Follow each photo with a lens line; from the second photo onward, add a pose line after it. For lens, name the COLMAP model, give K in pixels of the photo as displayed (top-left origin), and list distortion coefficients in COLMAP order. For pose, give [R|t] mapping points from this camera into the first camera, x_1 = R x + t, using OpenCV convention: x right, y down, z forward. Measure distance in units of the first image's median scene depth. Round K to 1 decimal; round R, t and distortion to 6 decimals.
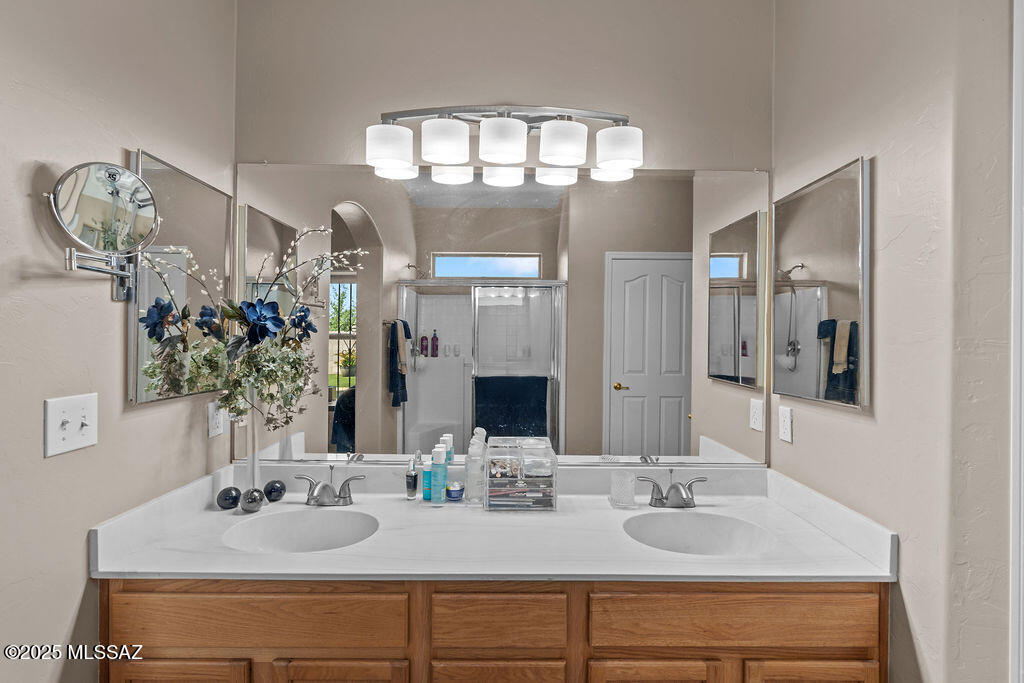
lens RADIAL K [[463.0, 0, 512.0], [0, 463.0, 341.5], [0, 0, 1]] dist [-0.000080, -0.000431]
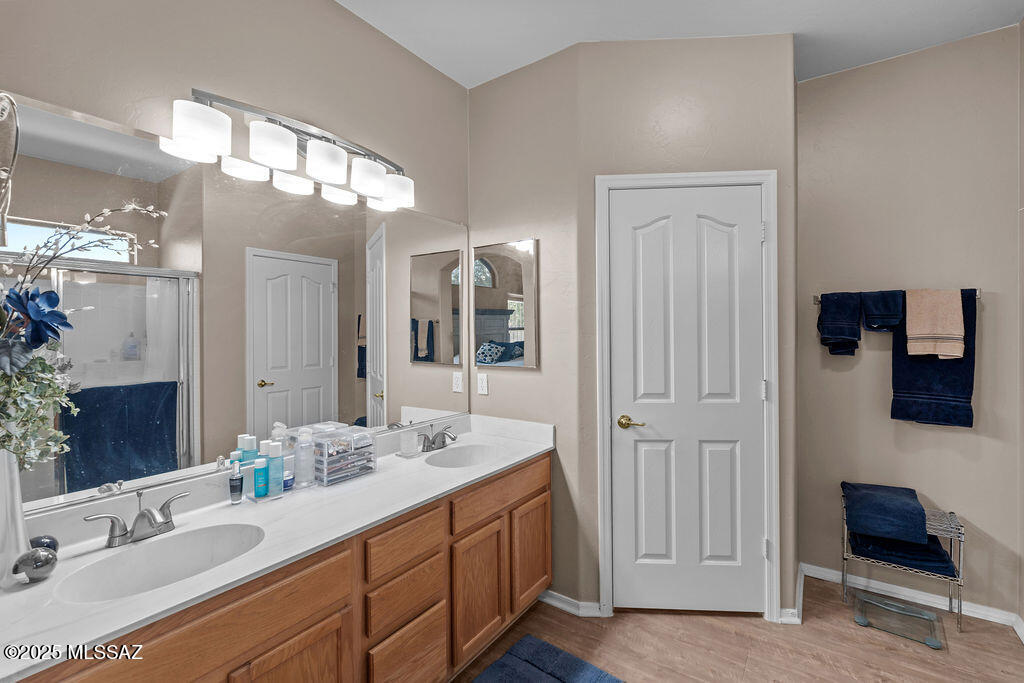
lens RADIAL K [[452.2, 0, 512.4], [0, 452.2, 340.1], [0, 0, 1]] dist [-0.001408, 0.000126]
pose [[0.577269, -0.026533, 0.816123, -0.673337], [0.022107, 0.999613, 0.016861, -0.002576], [-0.816255, 0.008309, 0.577632, -0.015134]]
